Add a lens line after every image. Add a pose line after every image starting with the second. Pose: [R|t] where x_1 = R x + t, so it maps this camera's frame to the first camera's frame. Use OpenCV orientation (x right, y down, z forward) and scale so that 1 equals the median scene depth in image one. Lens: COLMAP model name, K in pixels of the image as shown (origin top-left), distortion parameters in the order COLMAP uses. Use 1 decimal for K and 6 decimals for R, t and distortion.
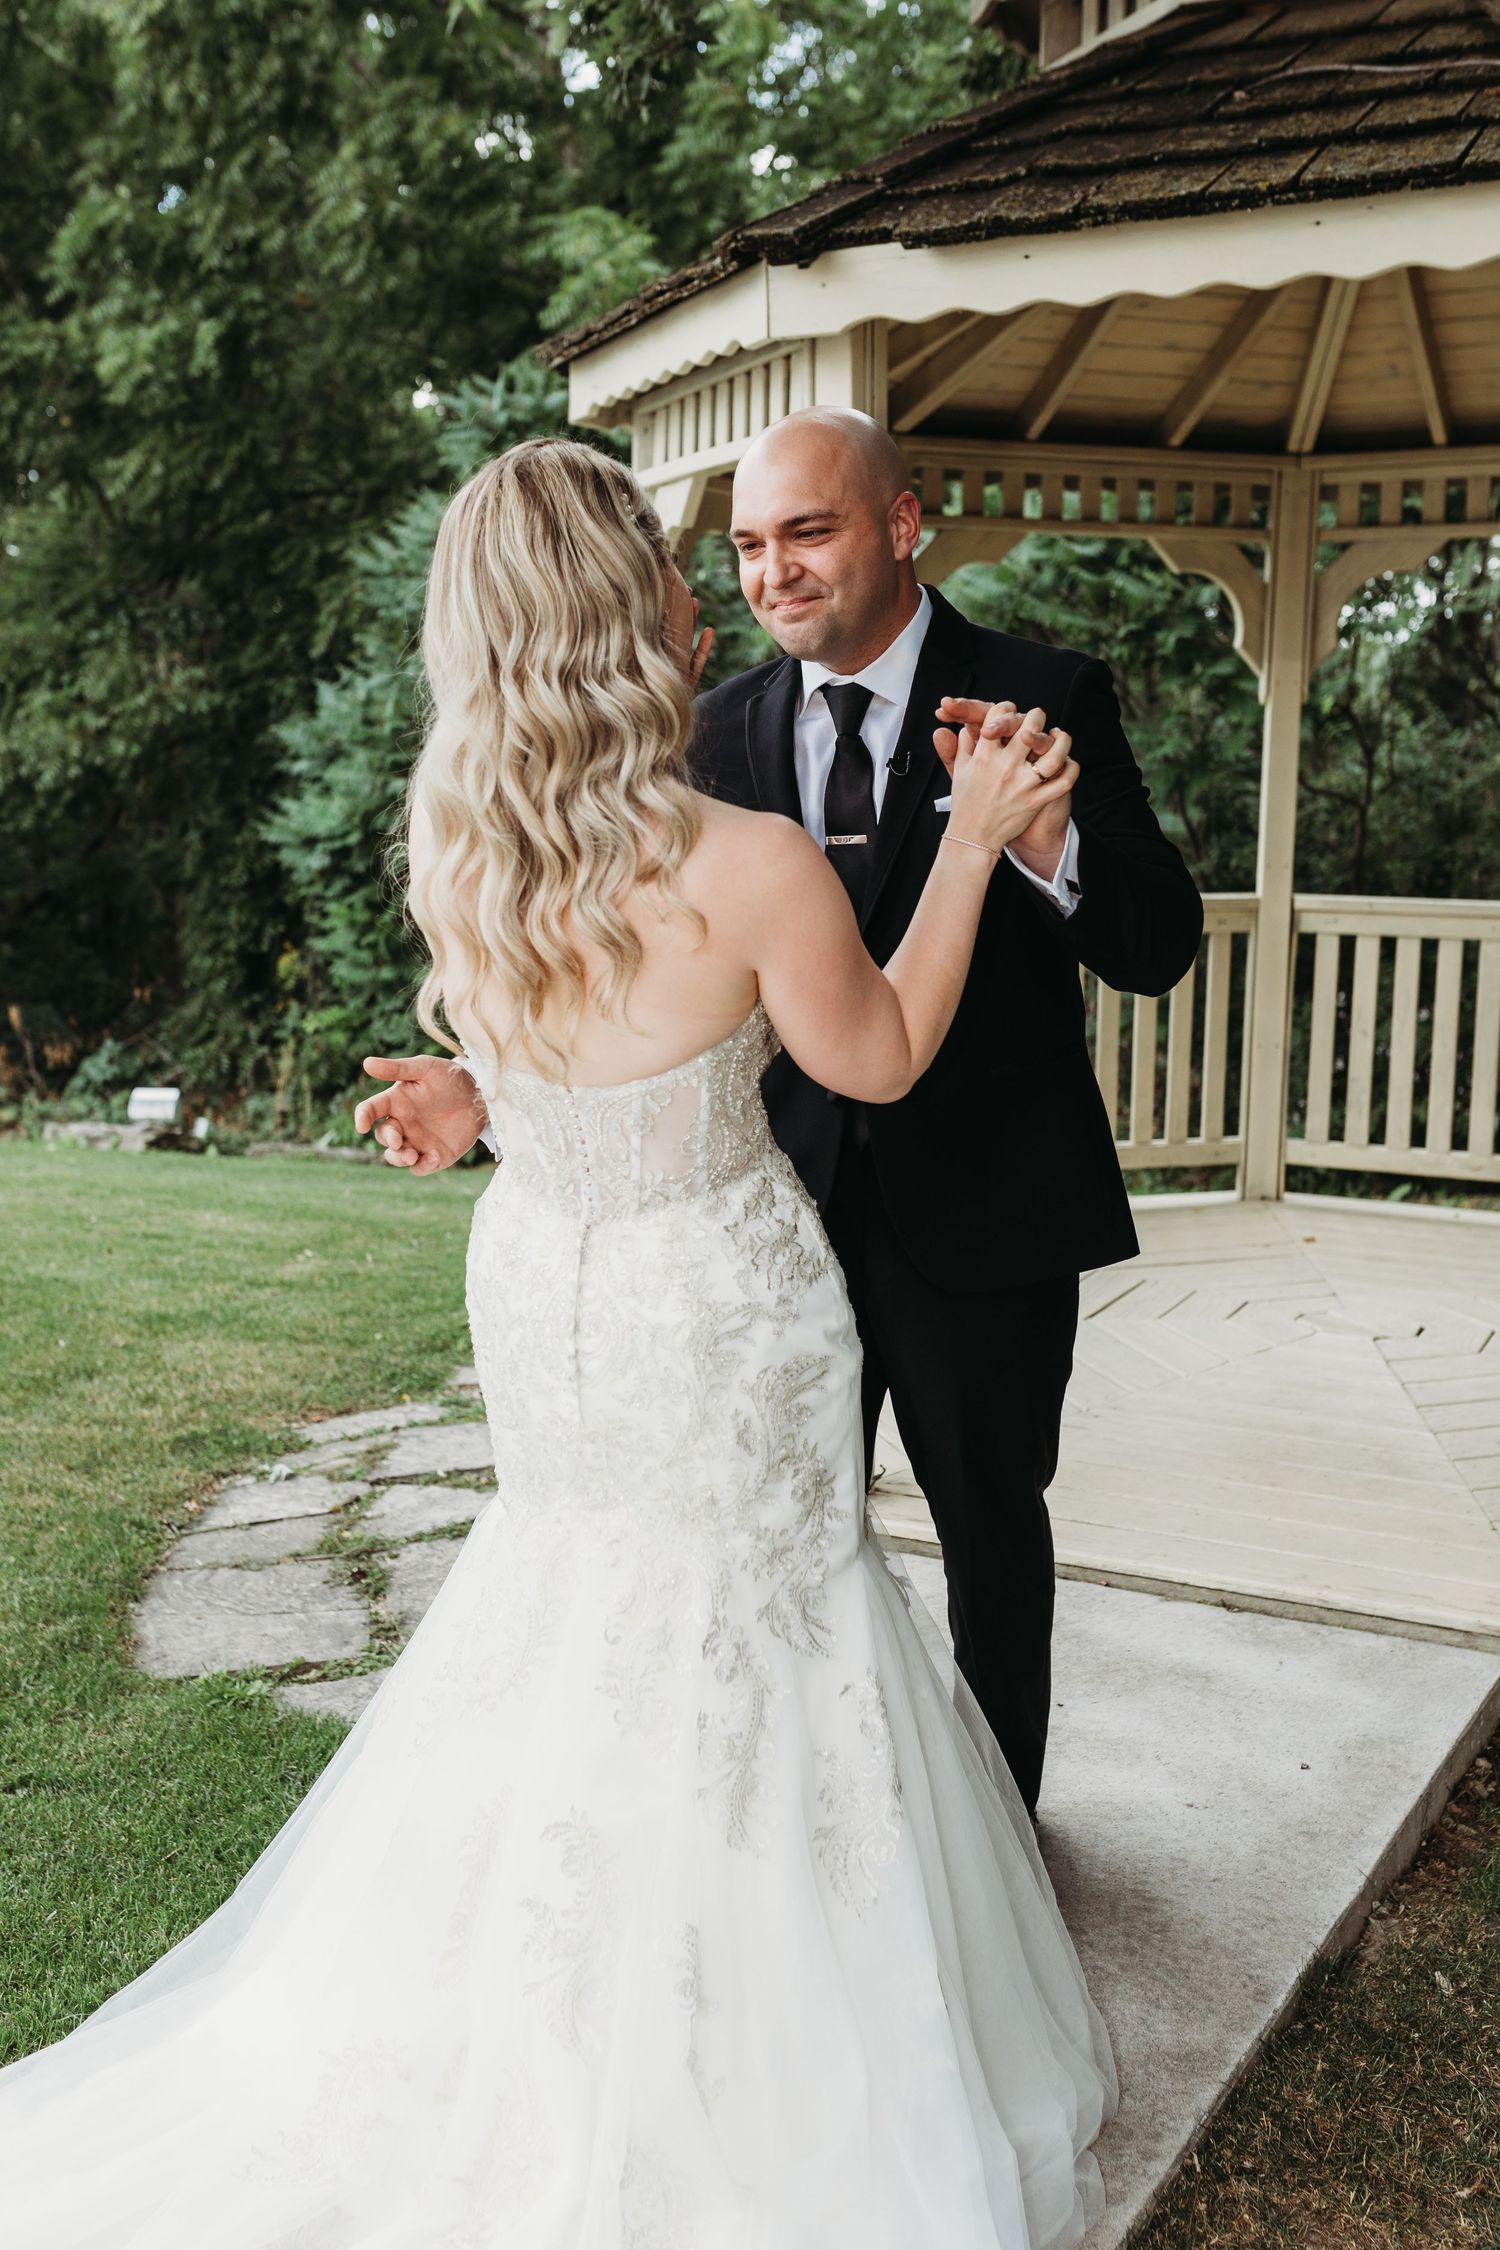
lens RADIAL K [[2428.2, 0, 691.8], [0, 2428.2, 1154.2], [0, 0, 1]] dist [0.007883, 0.011606]
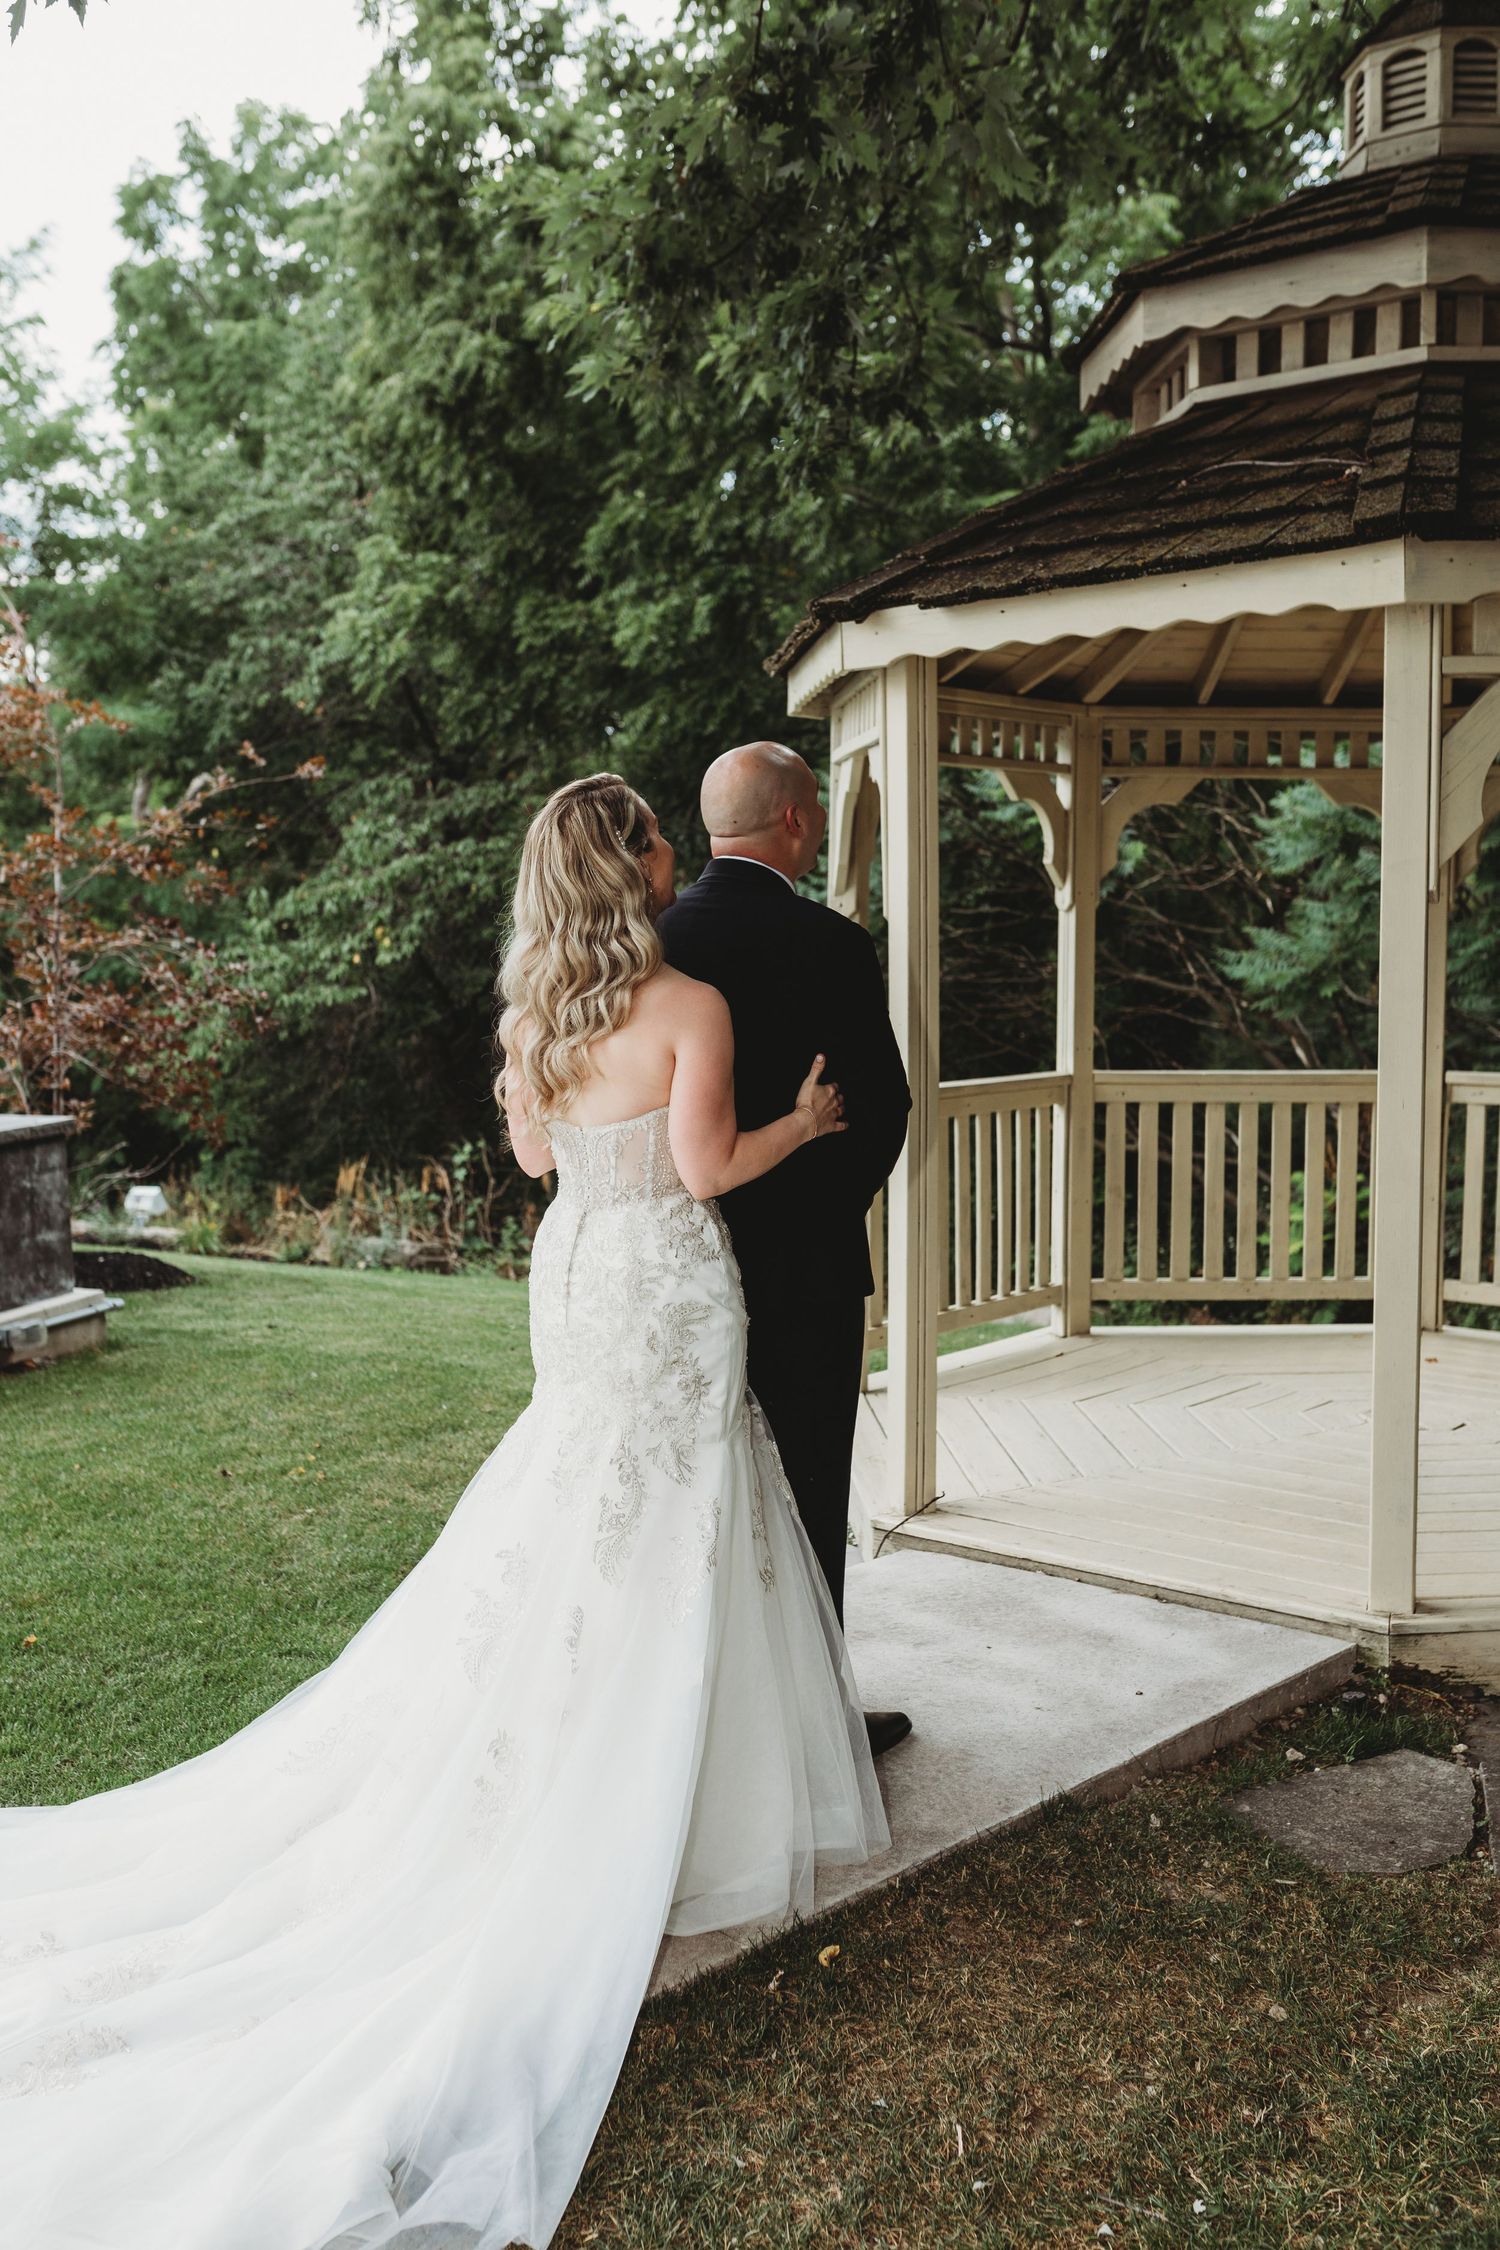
lens RADIAL K [[2428.2, 0, 691.8], [0, 2428.2, 1154.2], [0, 0, 1]] dist [0.007883, 0.011606]
pose [[0.964794, 0.012933, -0.262688, 0.205400], [-0.033544, 0.996684, -0.074128, 0.033367], [0.260858, 0.080330, 0.962029, -0.228907]]
